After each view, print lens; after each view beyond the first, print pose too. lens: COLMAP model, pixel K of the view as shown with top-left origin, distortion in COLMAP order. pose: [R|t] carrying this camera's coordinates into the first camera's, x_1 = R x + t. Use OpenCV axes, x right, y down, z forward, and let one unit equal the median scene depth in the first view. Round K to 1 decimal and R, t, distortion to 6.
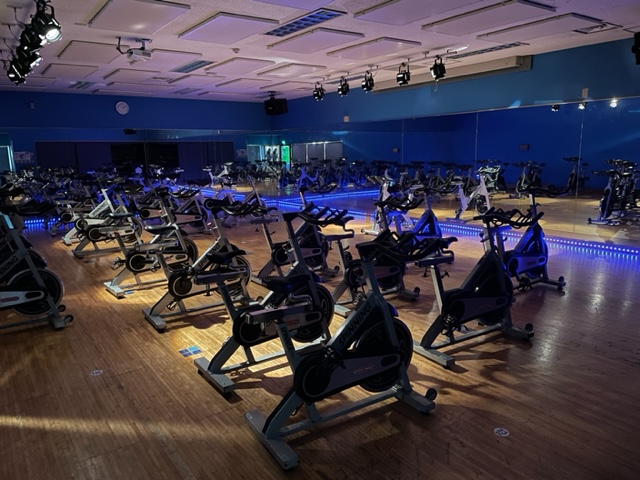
lens RADIAL K [[486.3, 0, 320.0], [0, 486.3, 240.0], [0, 0, 1]] dist [0.096818, -0.114729]
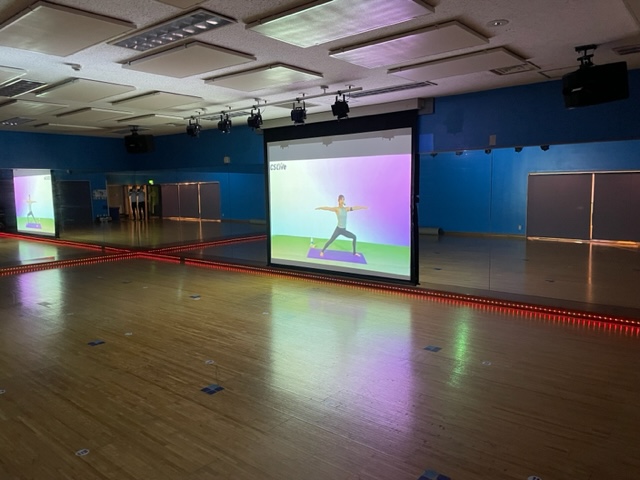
lens RADIAL K [[486.3, 0, 320.0], [0, 486.3, 240.0], [0, 0, 1]] dist [0.096818, -0.114729]
pose [[0.967916, -0.023613, 0.250160, -0.010907], [0.042773, 0.996528, -0.071433, -0.063817], [-0.247605, 0.079841, 0.965566, 0.225976]]
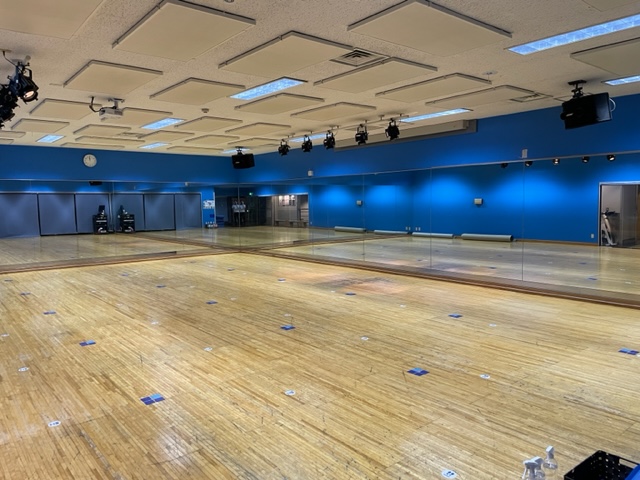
lens RADIAL K [[486.3, 0, 320.0], [0, 486.3, 240.0], [0, 0, 1]] dist [0.096818, -0.114729]
pose [[0.997793, 0.000433, 0.066395, 0.007604], [0.006467, 0.994590, -0.103681, 0.006064], [-0.066080, 0.103882, 0.992392, -0.042207]]
